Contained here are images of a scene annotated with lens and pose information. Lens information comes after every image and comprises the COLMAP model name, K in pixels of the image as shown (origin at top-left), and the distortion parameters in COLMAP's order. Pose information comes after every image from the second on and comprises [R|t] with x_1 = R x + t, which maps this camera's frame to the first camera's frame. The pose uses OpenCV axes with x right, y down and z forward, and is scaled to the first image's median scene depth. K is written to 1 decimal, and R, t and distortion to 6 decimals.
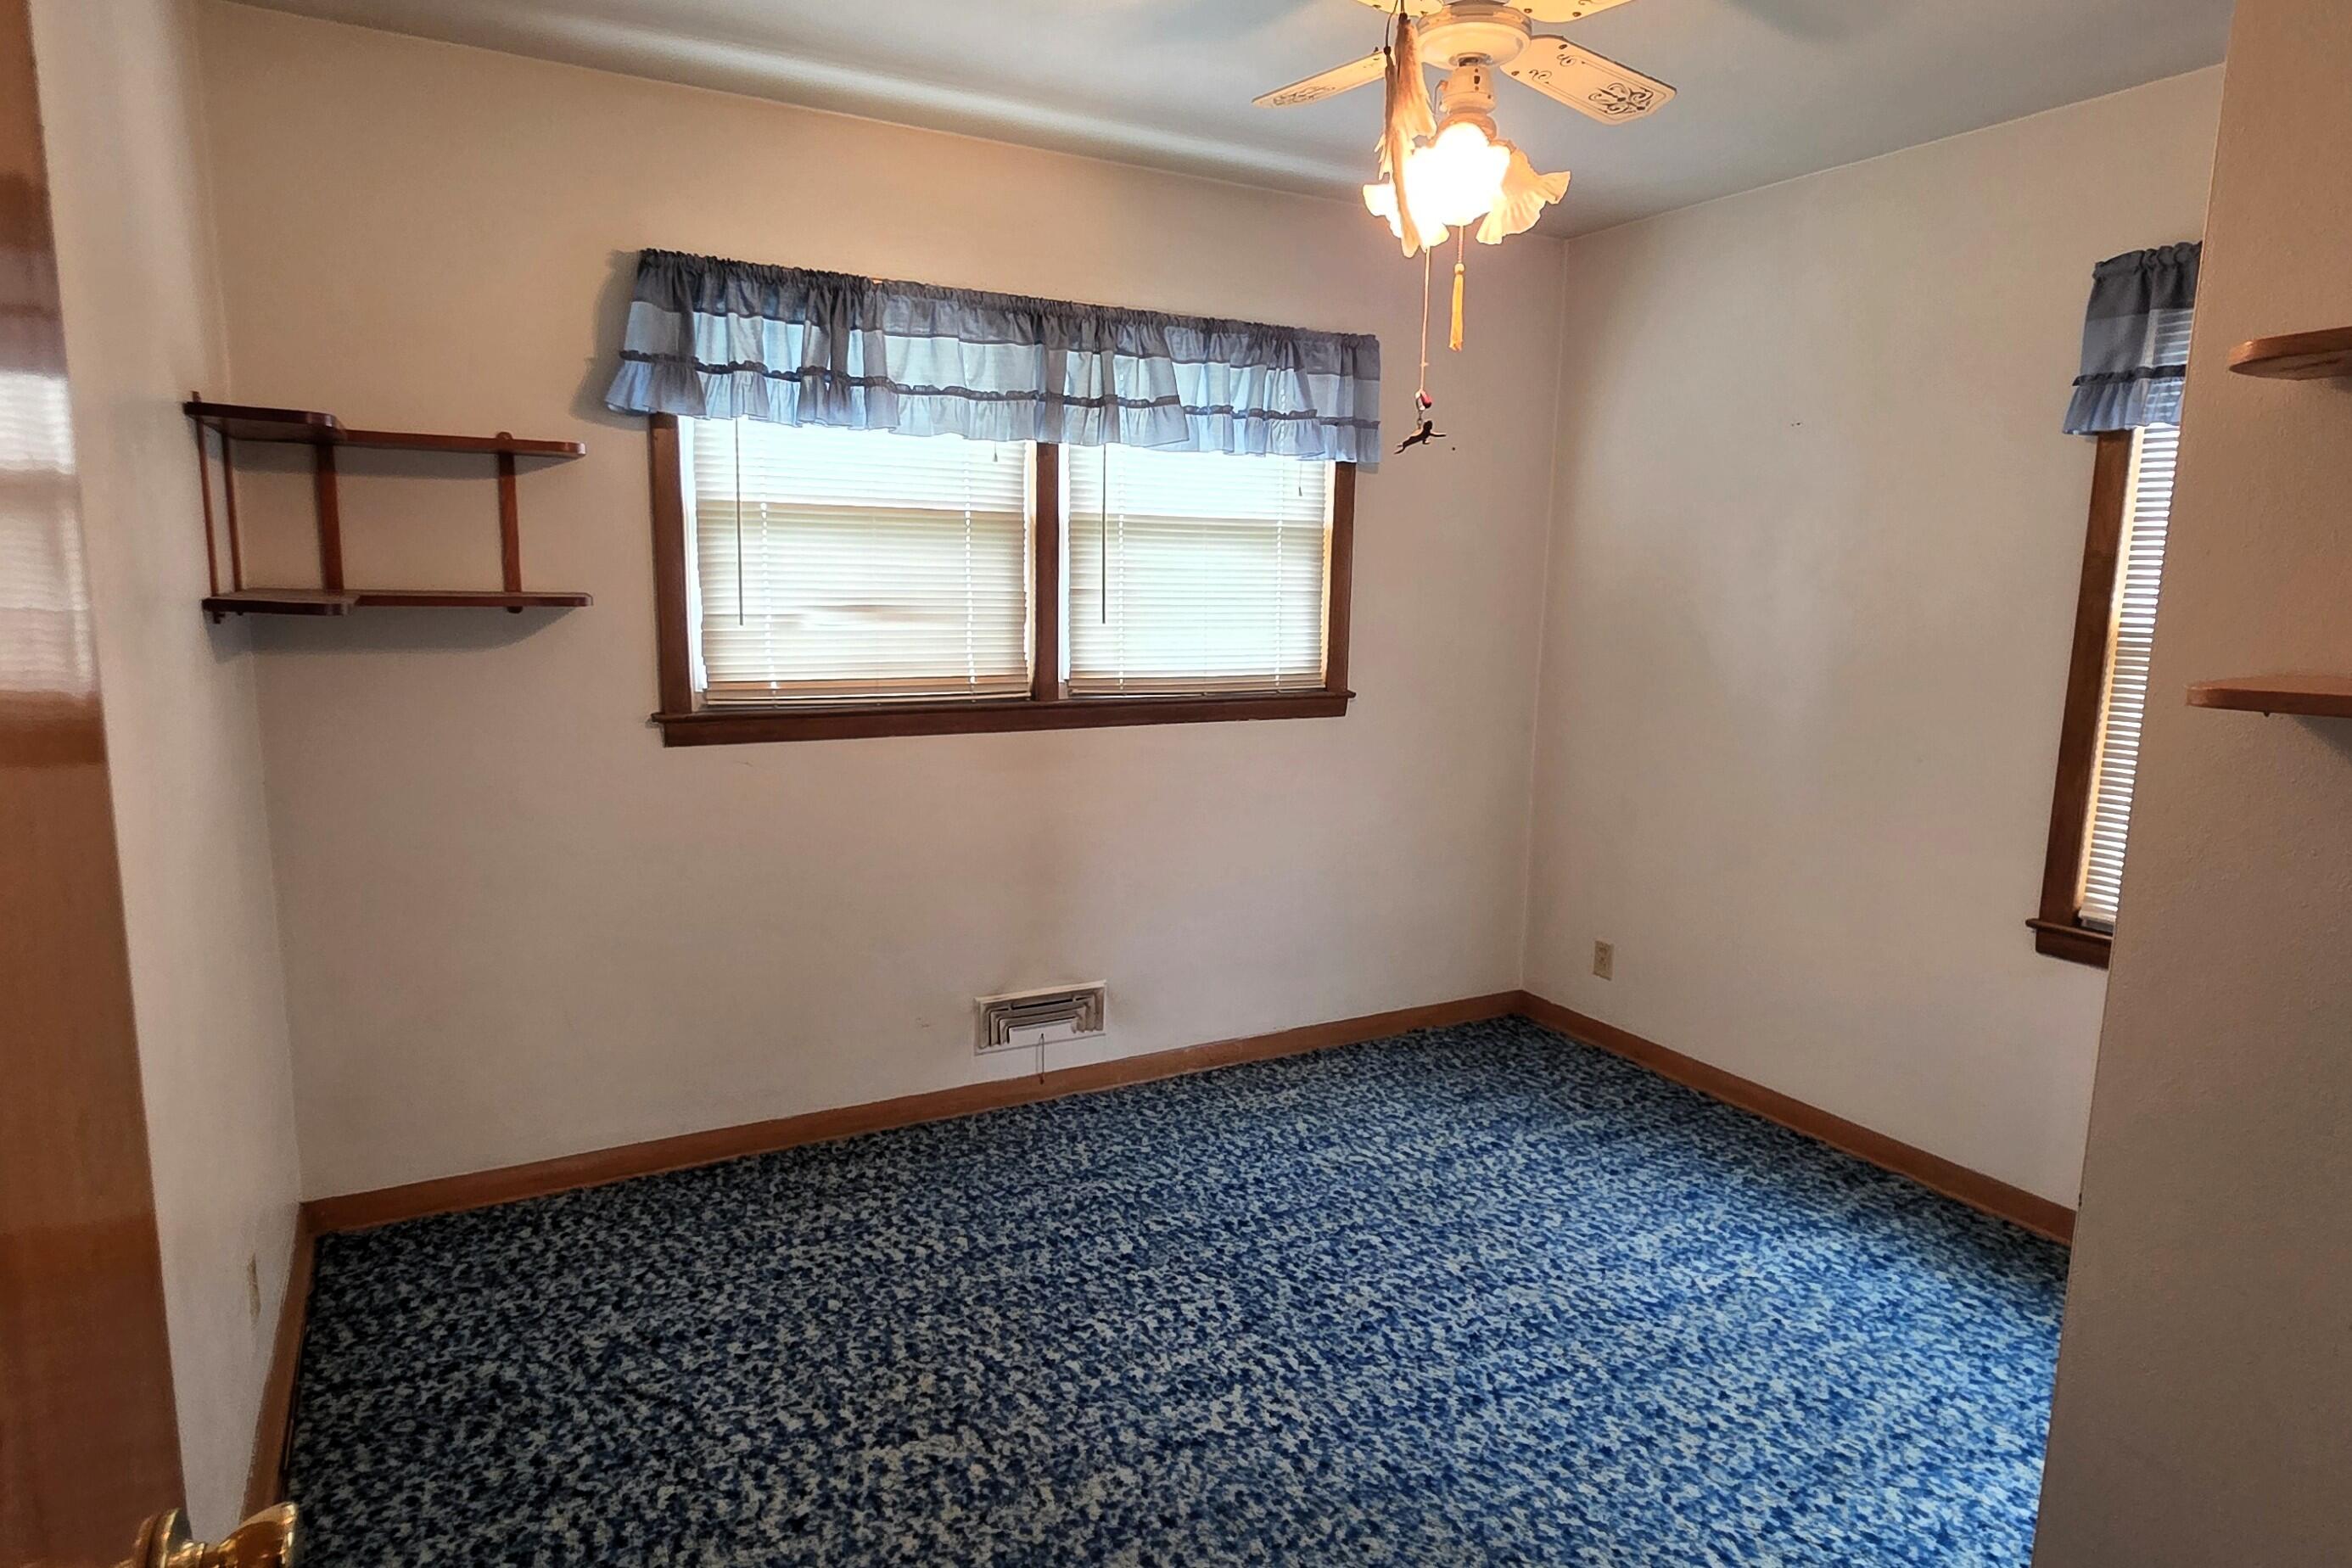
lens RADIAL K [[1392.3, 0, 1176.0], [0, 1392.3, 784.0], [0, 0, 1]] dist [0.001359, 0.000348]
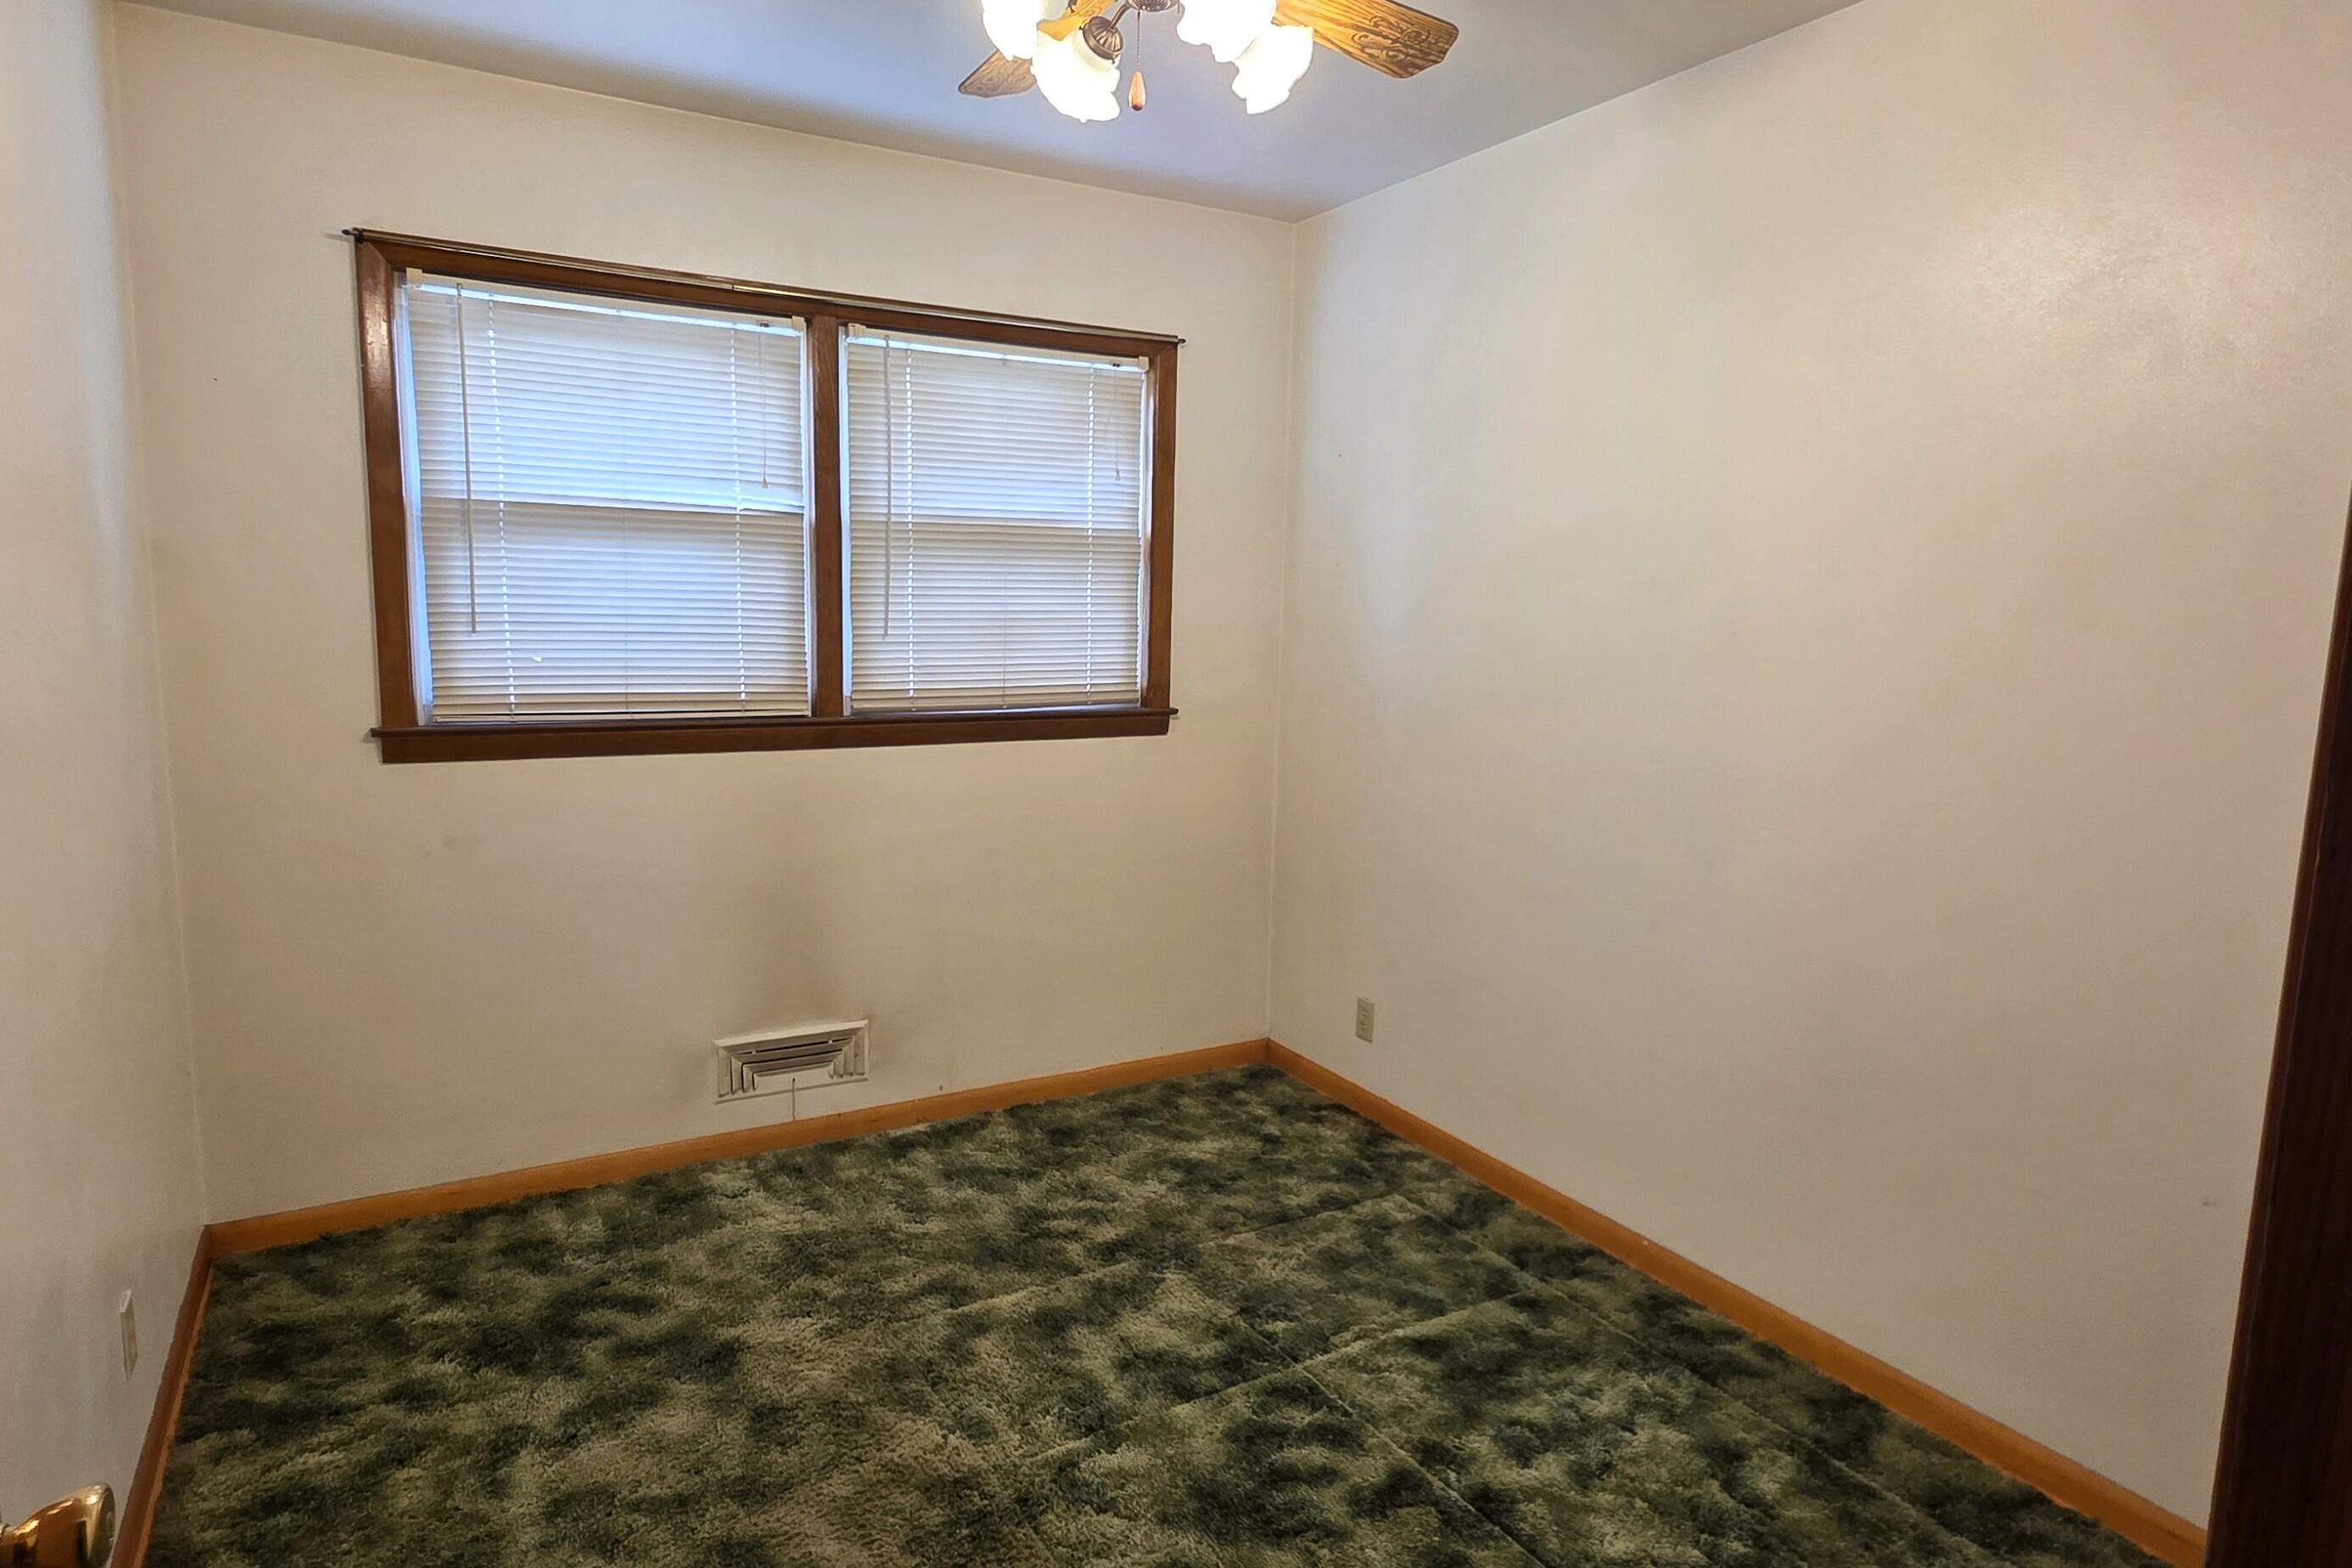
lens RADIAL K [[1365.0, 0, 1173.5], [0, 1365.0, 718.3], [0, 0, 1]] dist [-0.000847, -0.000310]
pose [[0.999933, 0.008482, 0.007880, 0.142518], [-0.008041, 0.998485, -0.054441, -0.010849], [-0.008330, 0.054374, 0.998486, 0.088331]]
